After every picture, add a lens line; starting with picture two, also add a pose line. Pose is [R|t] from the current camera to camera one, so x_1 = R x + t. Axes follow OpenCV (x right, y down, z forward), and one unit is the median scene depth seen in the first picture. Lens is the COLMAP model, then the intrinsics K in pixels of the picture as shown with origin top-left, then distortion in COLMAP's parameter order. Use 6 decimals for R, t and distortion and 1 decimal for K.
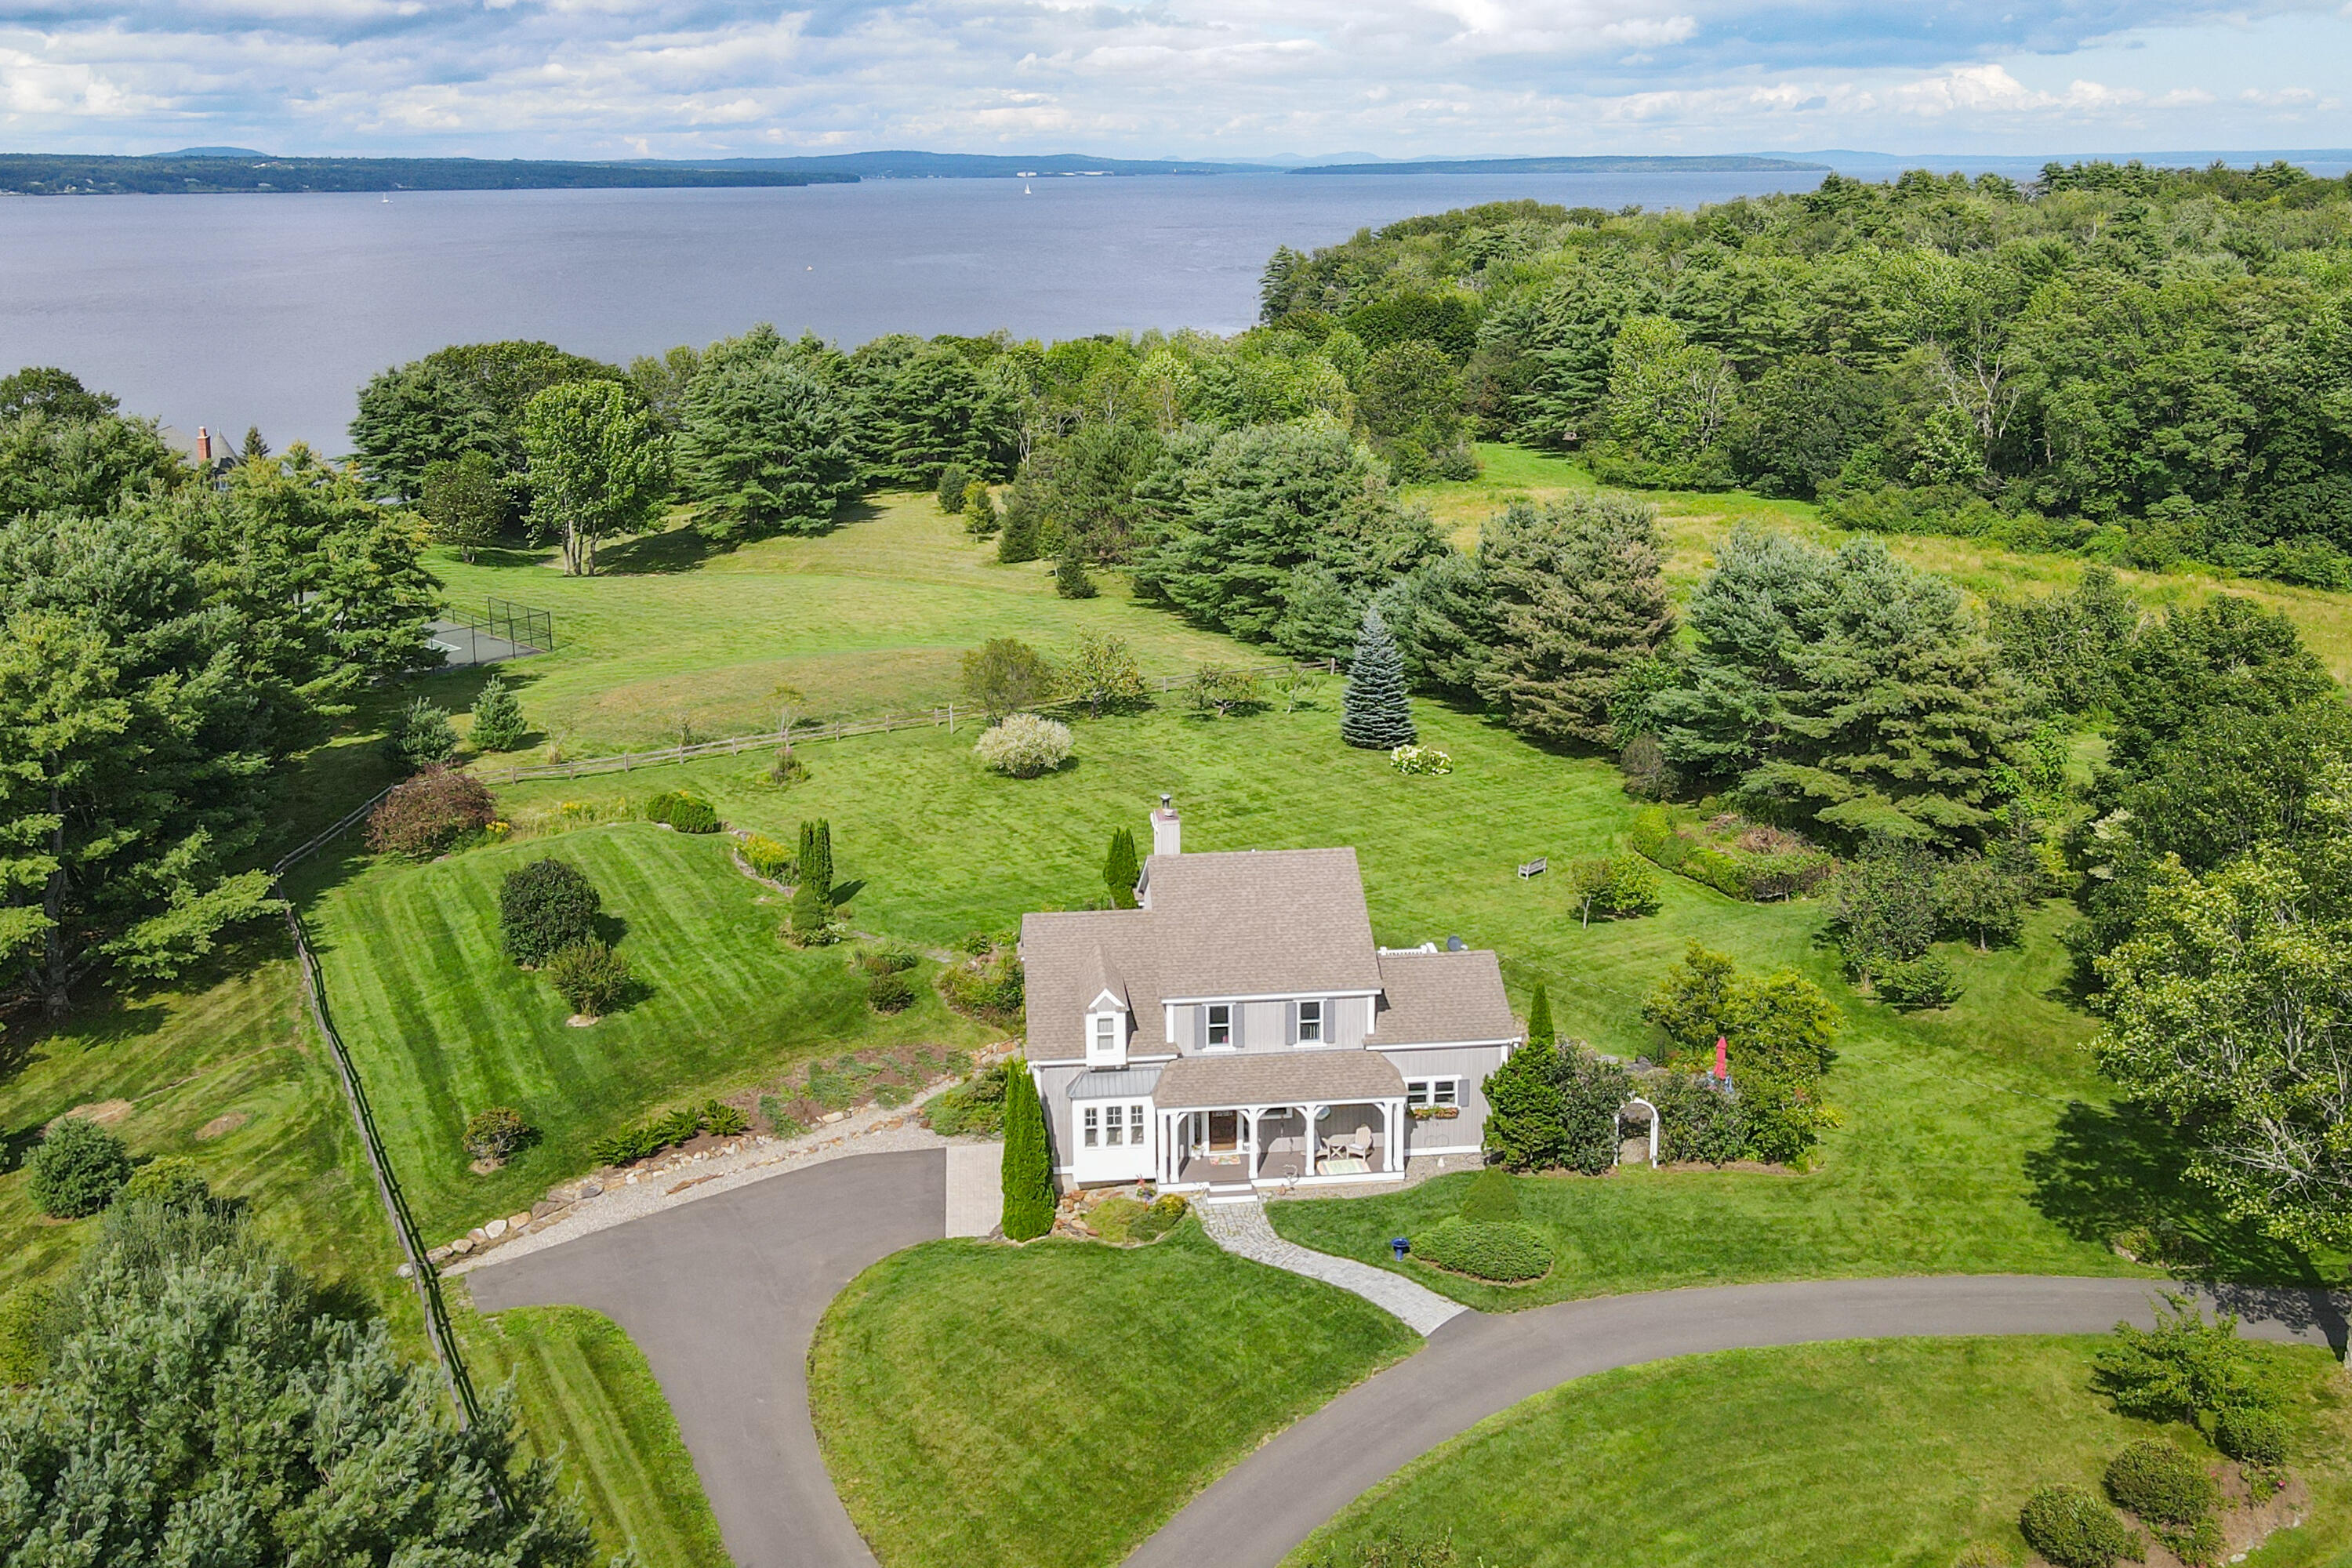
lens RADIAL K [[2146.4, 0, 1175.5], [0, 2146.4, 588.9], [0, 0, 1]] dist [-0.005598, 0.036002]
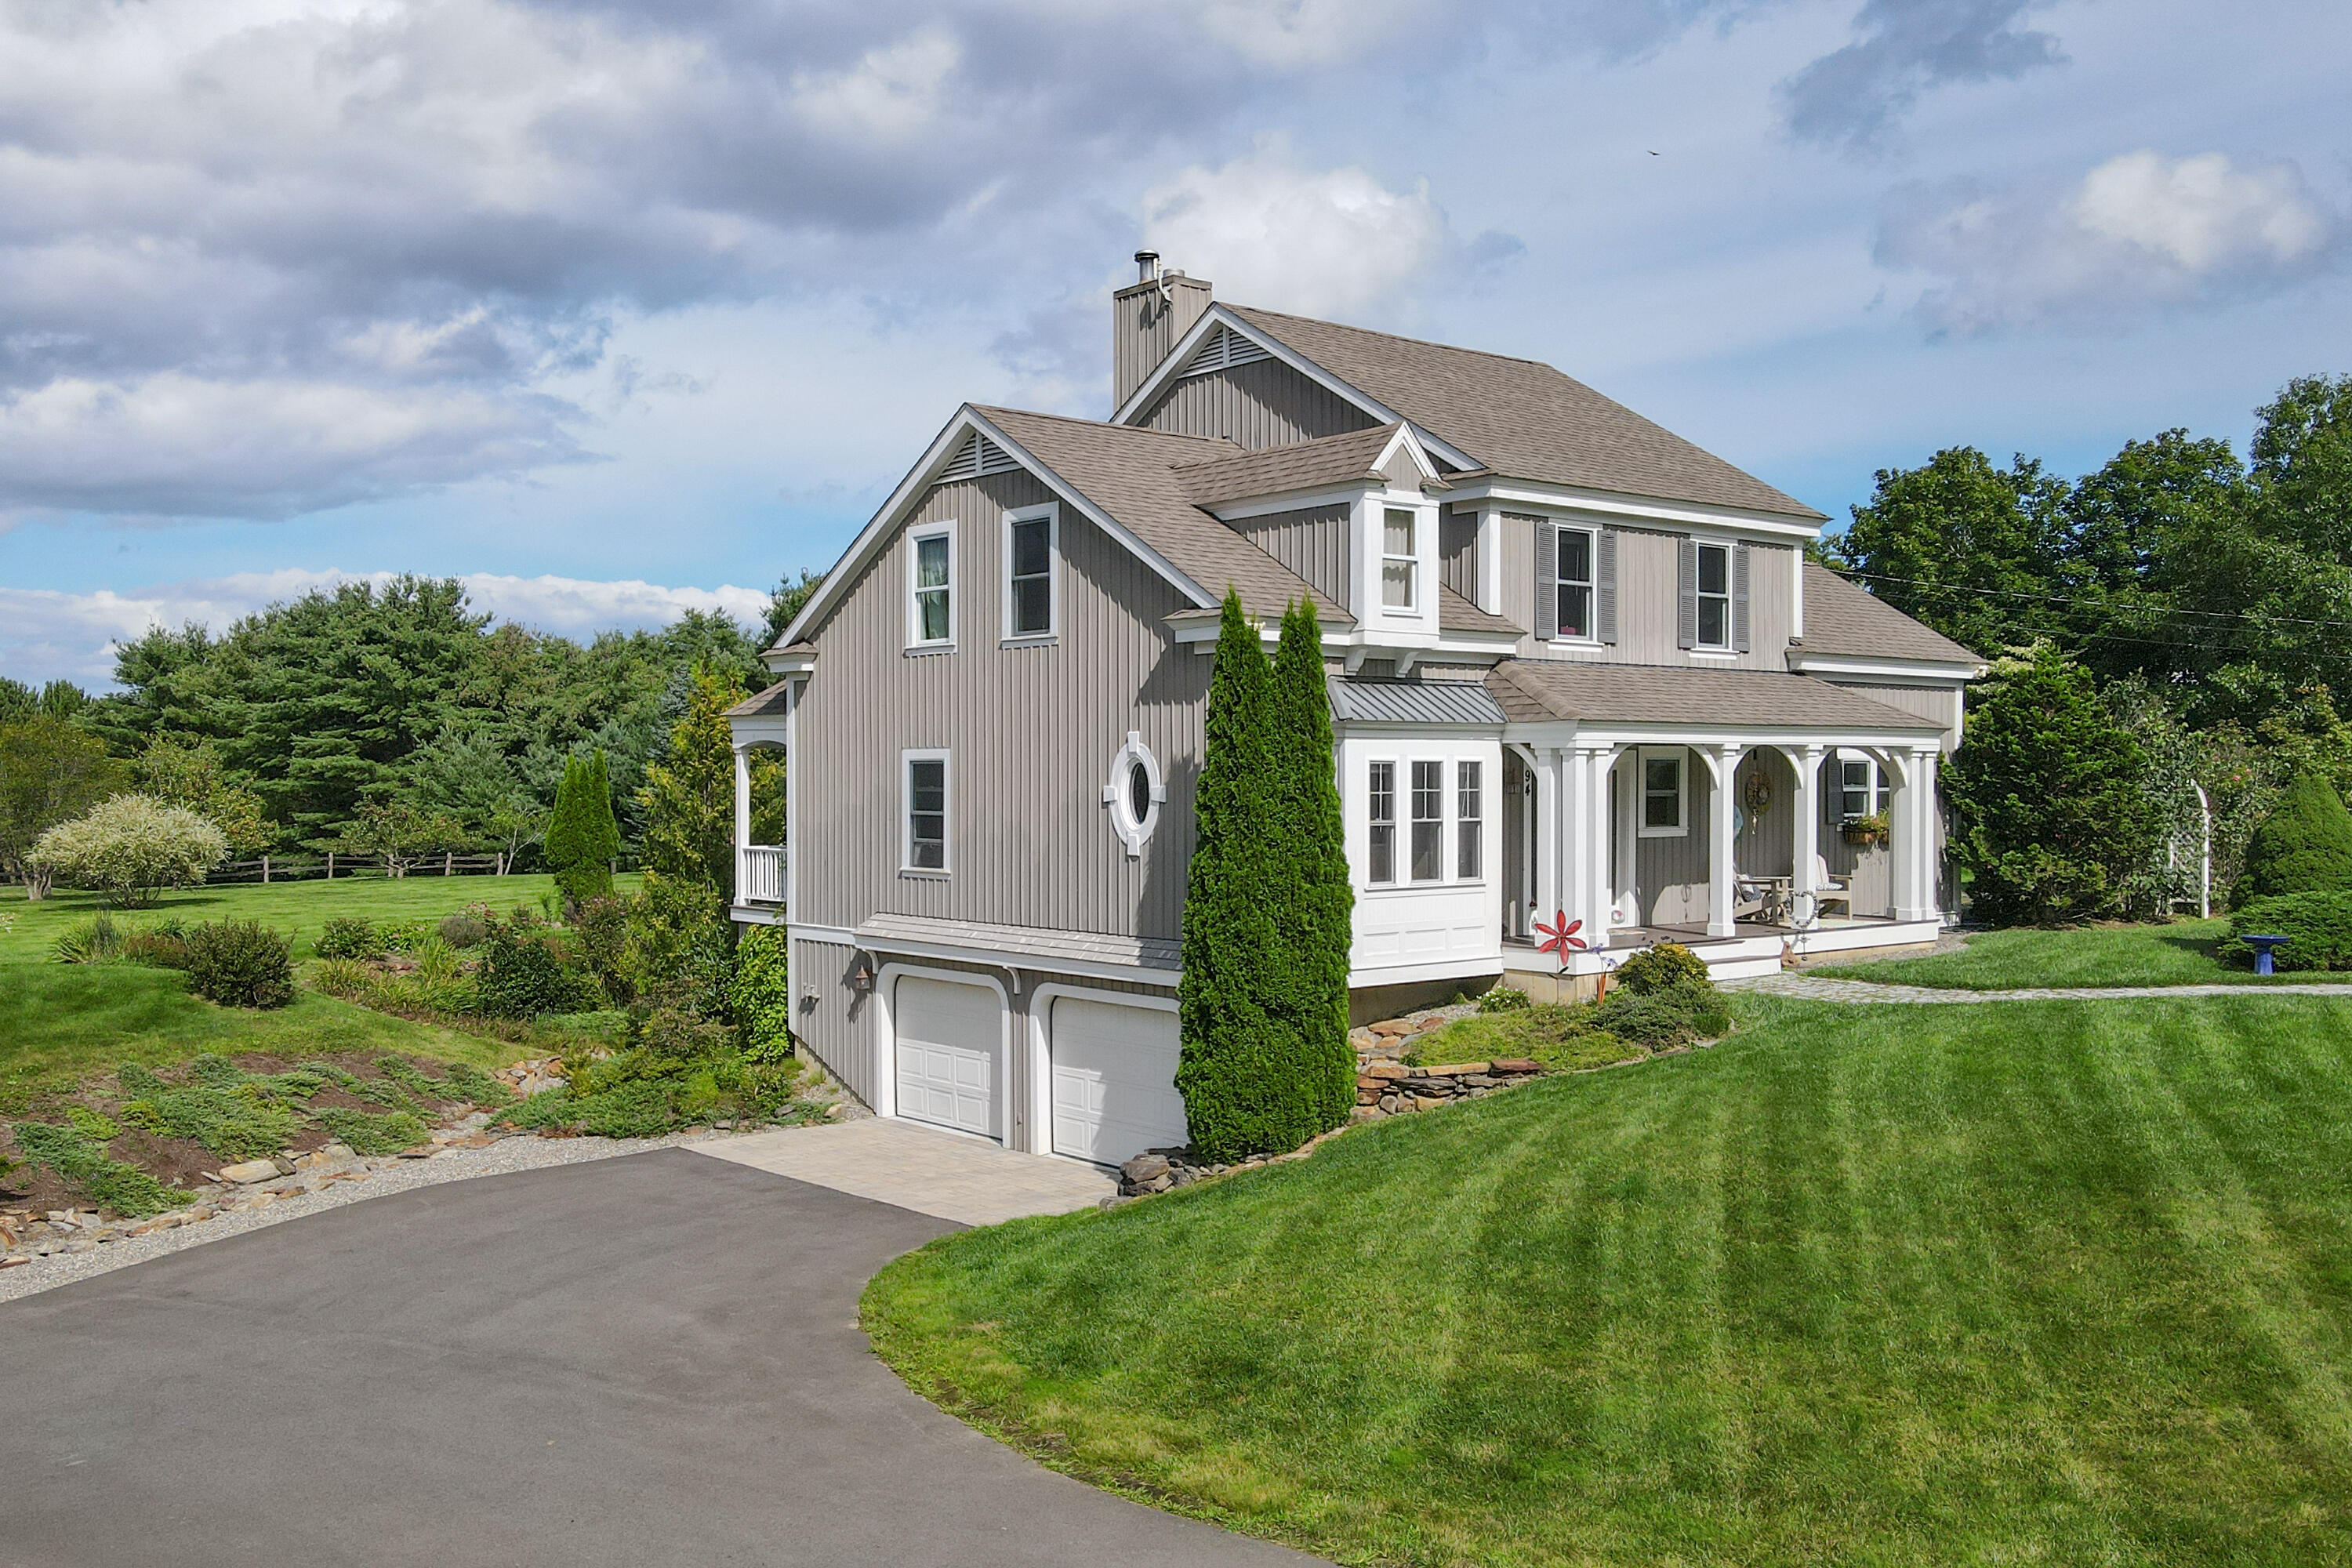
lens RADIAL K [[2067.7, 0, 1107.2], [0, 2067.7, 784.9], [0, 0, 1]] dist [0.008348, 0.004613]
pose [[0.836357, 0.004079, 0.548171, -0.187965], [0.104193, 0.980561, -0.166266, 0.210714], [-0.538193, 0.196173, 0.819673, 0.526728]]
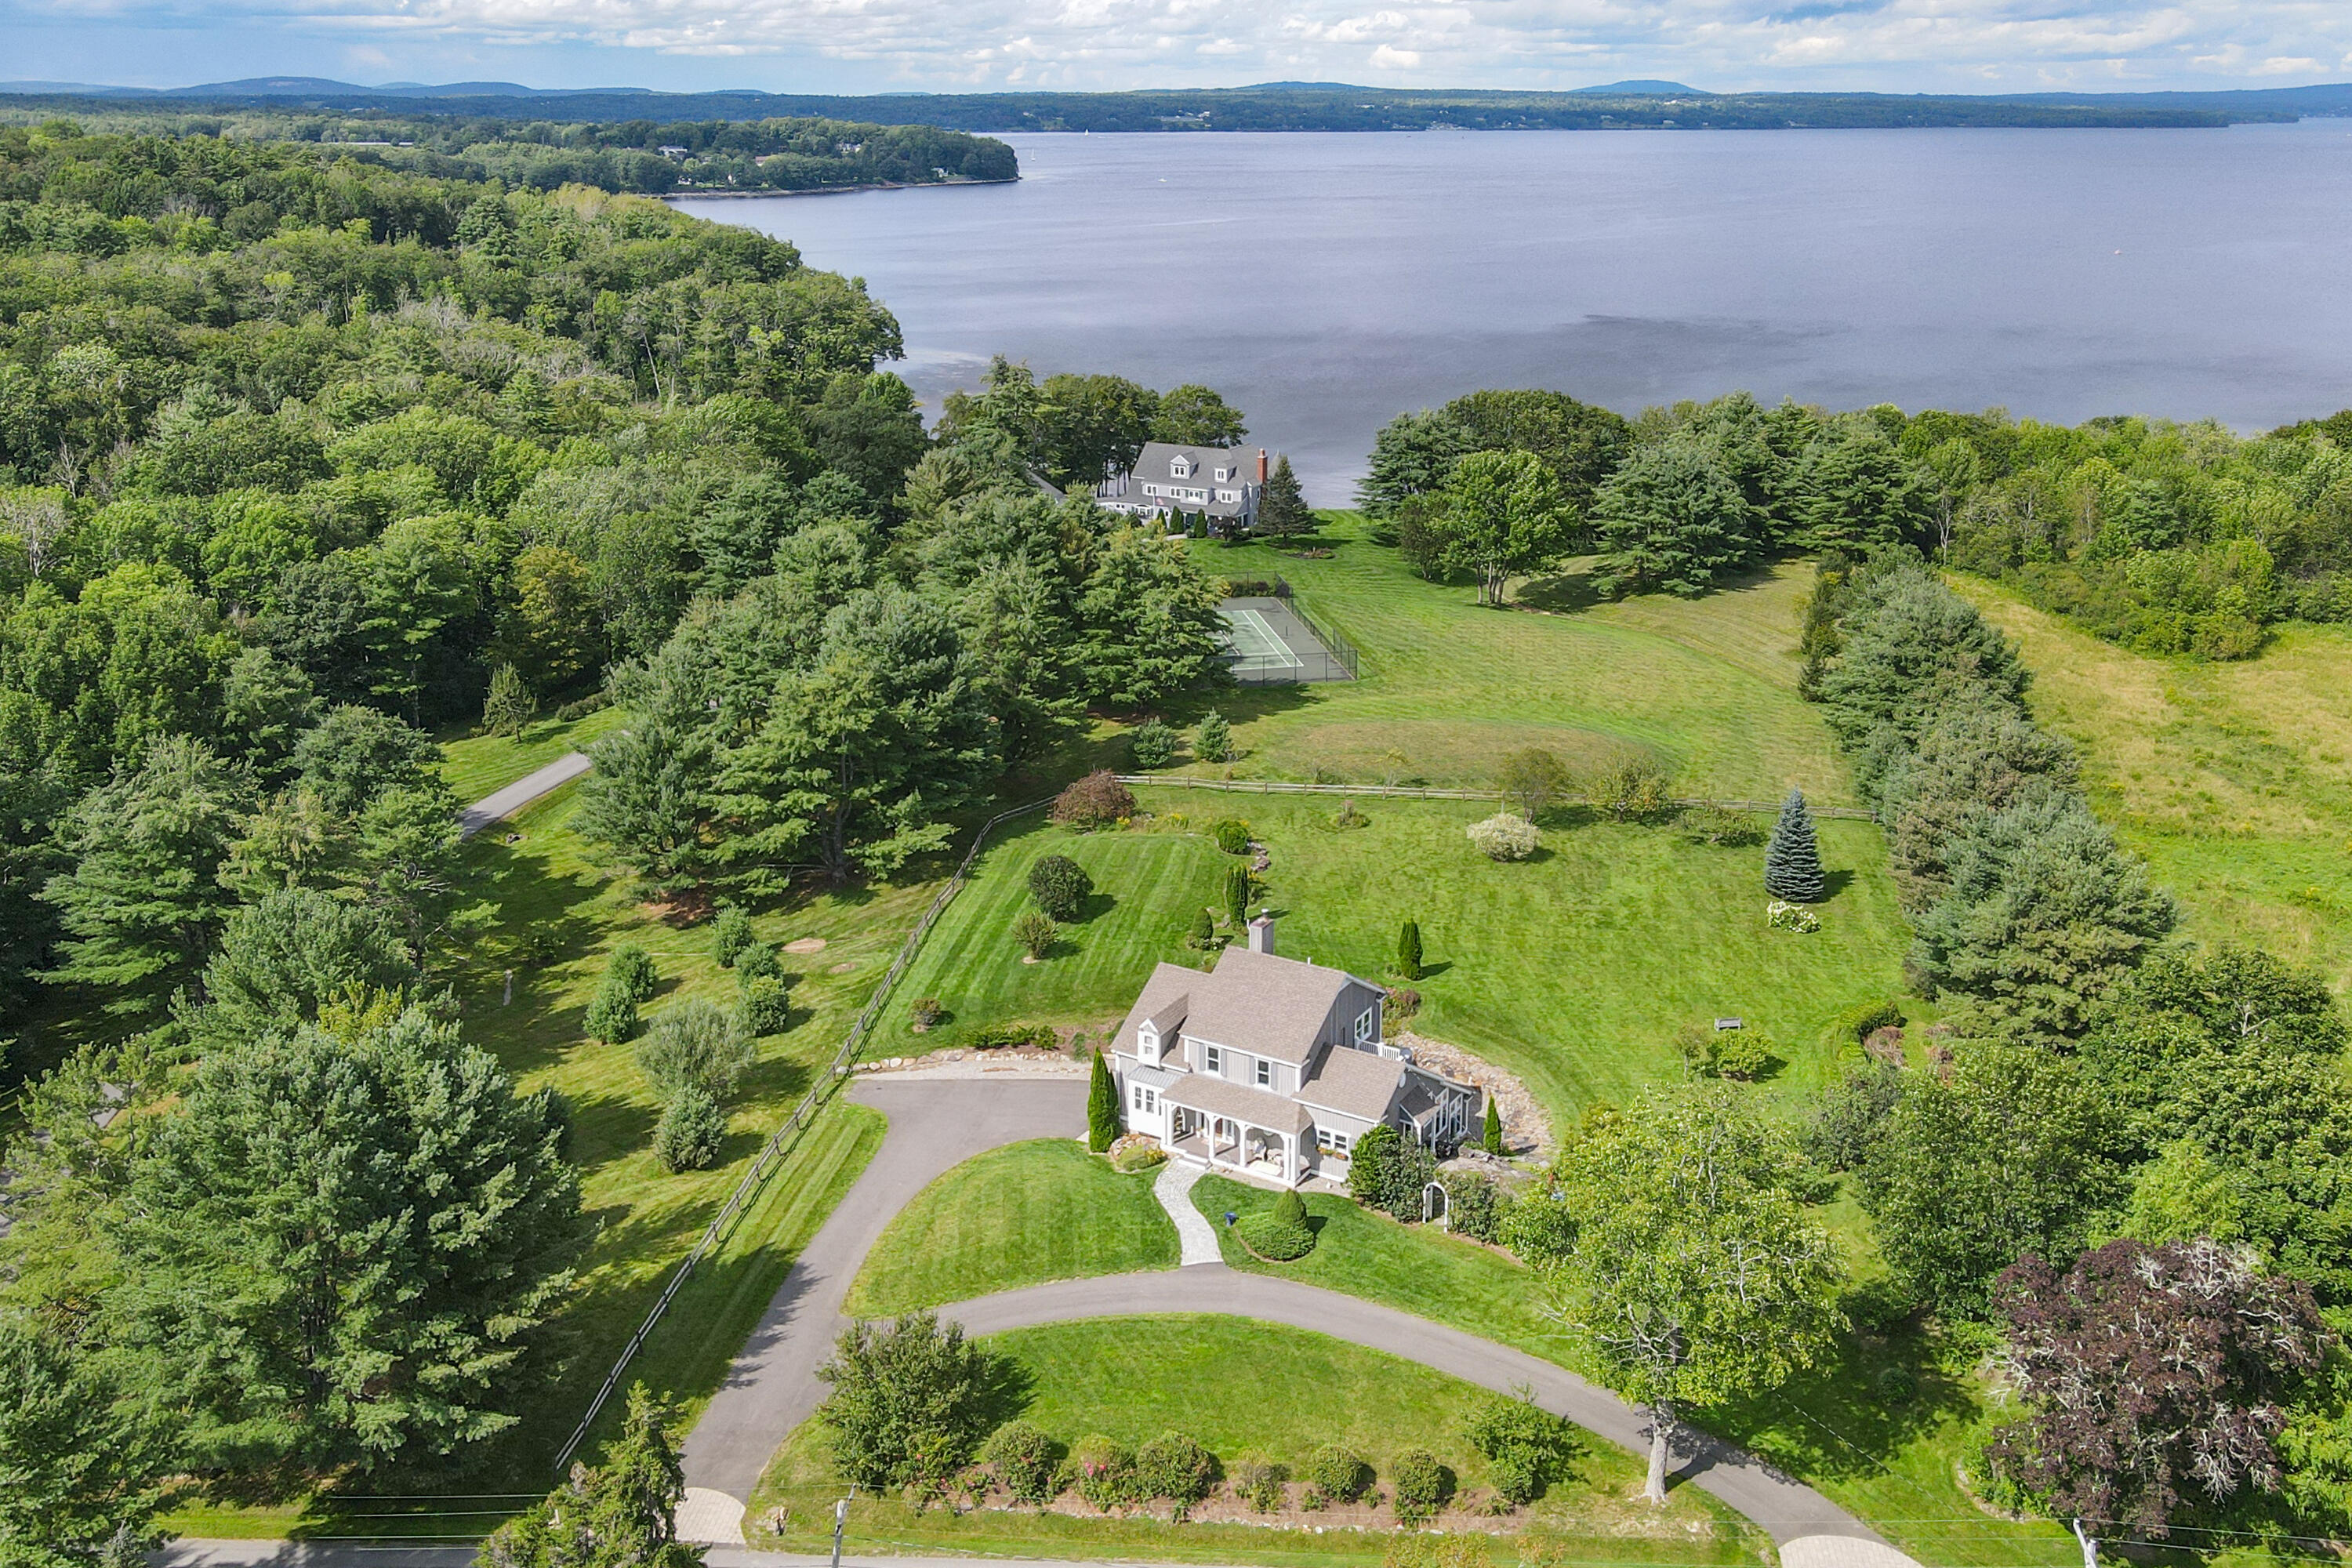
lens RADIAL K [[2146.4, 0, 1175.5], [0, 2146.4, 588.9], [0, 0, 1]] dist [-0.005598, 0.036002]
pose [[0.804842, 0.144113, -0.575727, 0.623117], [-0.122779, 0.989516, 0.076050, -0.188995], [0.580651, 0.009479, 0.814098, -0.235639]]
